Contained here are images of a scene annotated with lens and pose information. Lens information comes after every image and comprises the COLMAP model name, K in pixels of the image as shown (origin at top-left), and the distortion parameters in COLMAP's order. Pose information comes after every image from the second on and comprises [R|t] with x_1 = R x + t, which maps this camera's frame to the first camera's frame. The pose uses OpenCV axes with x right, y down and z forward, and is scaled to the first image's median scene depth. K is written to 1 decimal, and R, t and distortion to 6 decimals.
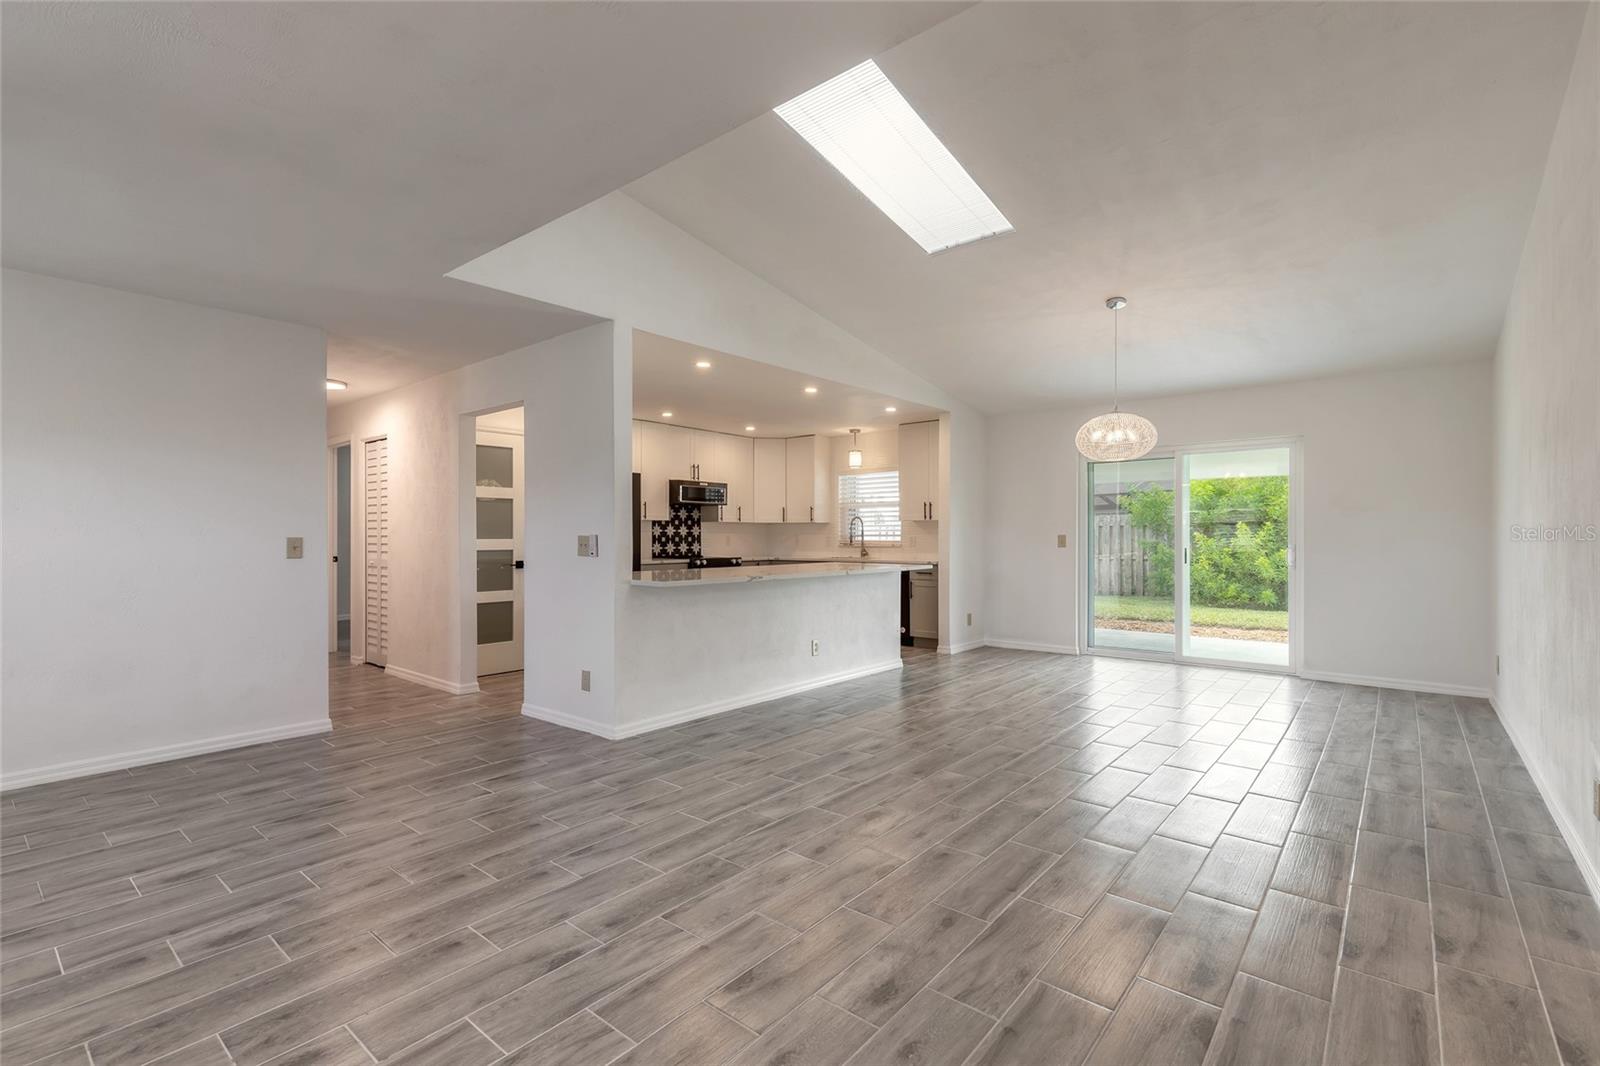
lens RADIAL K [[720.6, 0, 796.7], [0, 720.6, 537.7], [0, 0, 1]] dist [0.007836, -0.001844]
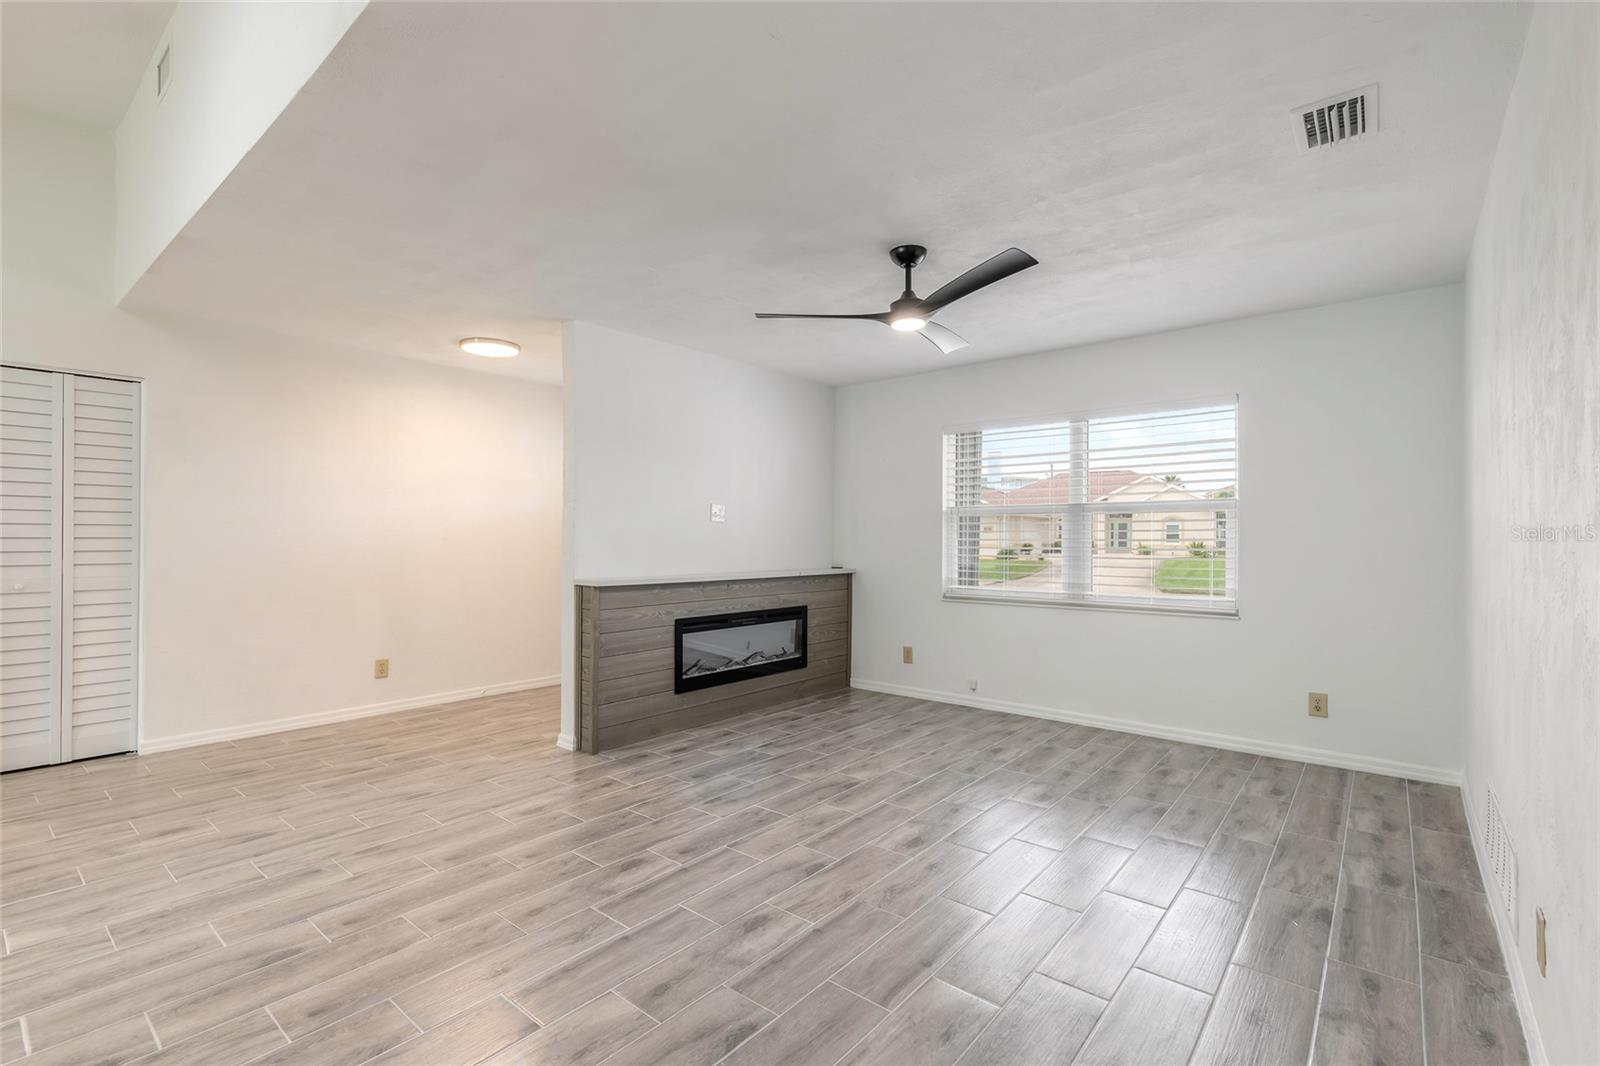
lens RADIAL K [[720.6, 0, 798.1], [0, 720.6, 536.3], [0, 0, 1]] dist [0.007836, -0.001844]
pose [[-0.999995, -0.002951, -0.001494, -0.382731], [-0.002951, 0.999996, -0.000071, -0.002675], [0.001495, -0.000066, -0.999999, 0.804745]]
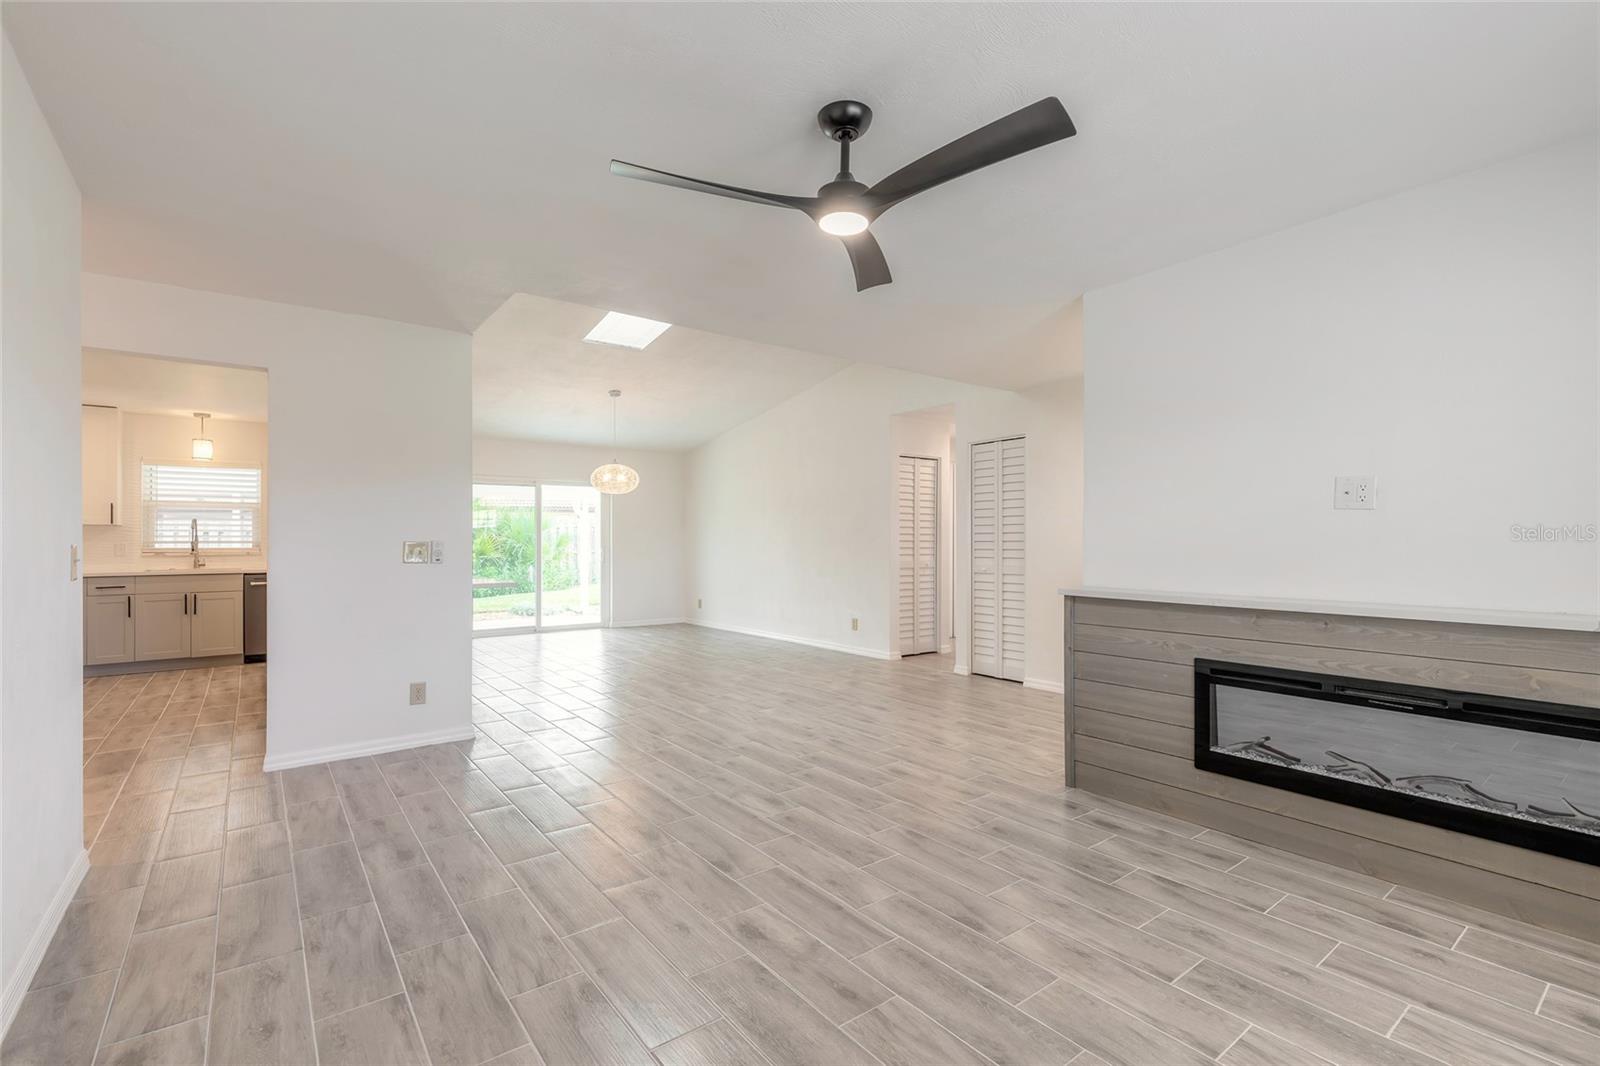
lens RADIAL K [[720.6, 0, 795.4], [0, 720.6, 539.7], [0, 0, 1]] dist [0.007836, -0.001844]
pose [[0.227932, 0.001906, 0.973675, -0.818742], [0.004568, 0.999985, -0.003026, -0.000227], [-0.973666, 0.005137, 0.227919, 0.217542]]
